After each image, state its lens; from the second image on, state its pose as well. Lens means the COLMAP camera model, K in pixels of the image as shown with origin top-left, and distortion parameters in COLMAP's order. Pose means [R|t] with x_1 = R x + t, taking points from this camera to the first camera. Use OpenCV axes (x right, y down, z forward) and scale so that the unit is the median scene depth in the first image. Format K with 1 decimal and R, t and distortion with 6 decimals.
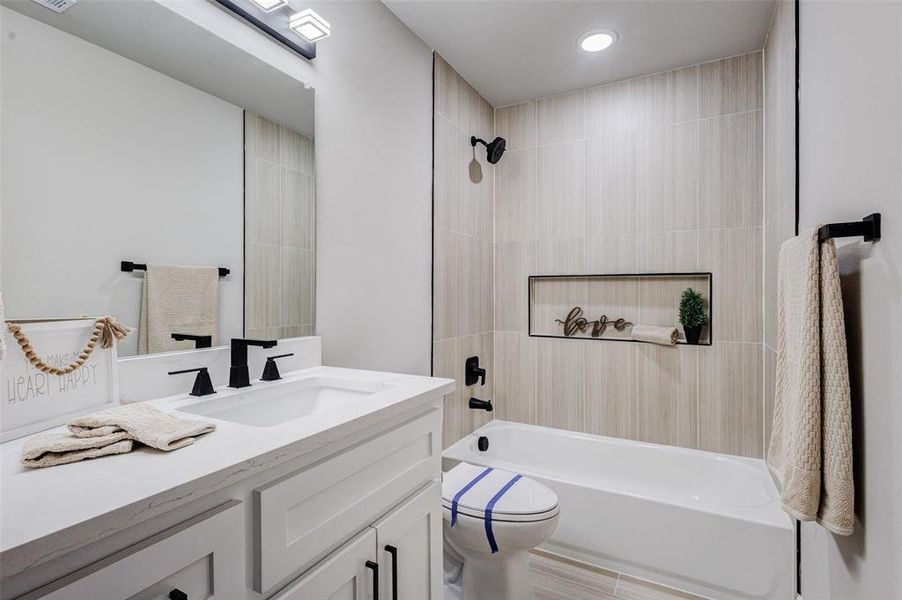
lens RADIAL K [[416.4, 0, 453.8], [0, 416.4, 293.7], [0, 0, 1]] dist [0.009085, -0.004009]
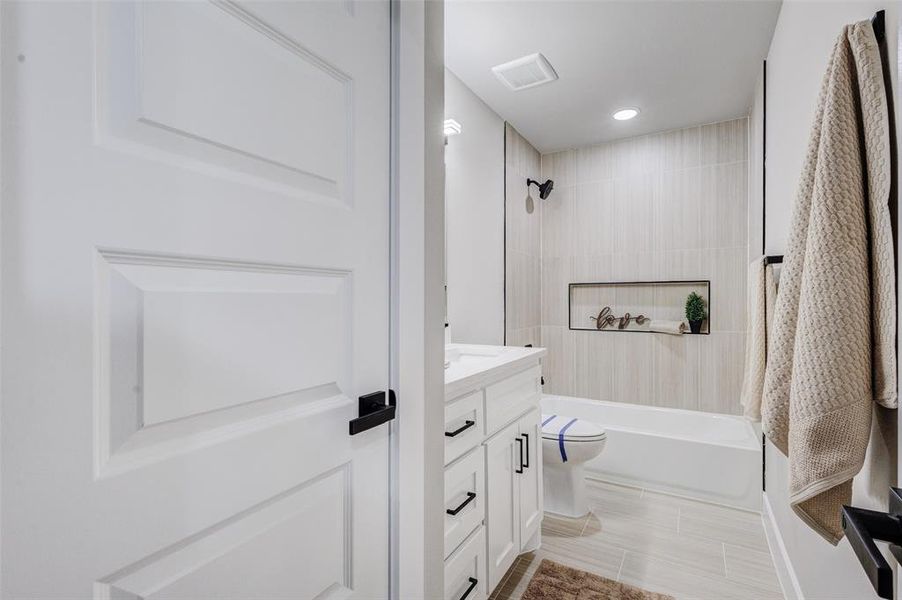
lens RADIAL K [[416.4, 0, 448.7], [0, 416.4, 304.2], [0, 0, 1]] dist [0.009085, -0.004009]
pose [[0.999726, -0.004802, -0.022915, -0.190182], [0.005069, 0.999920, 0.011616, 0.006175], [0.022857, -0.011729, 0.999670, -0.358766]]
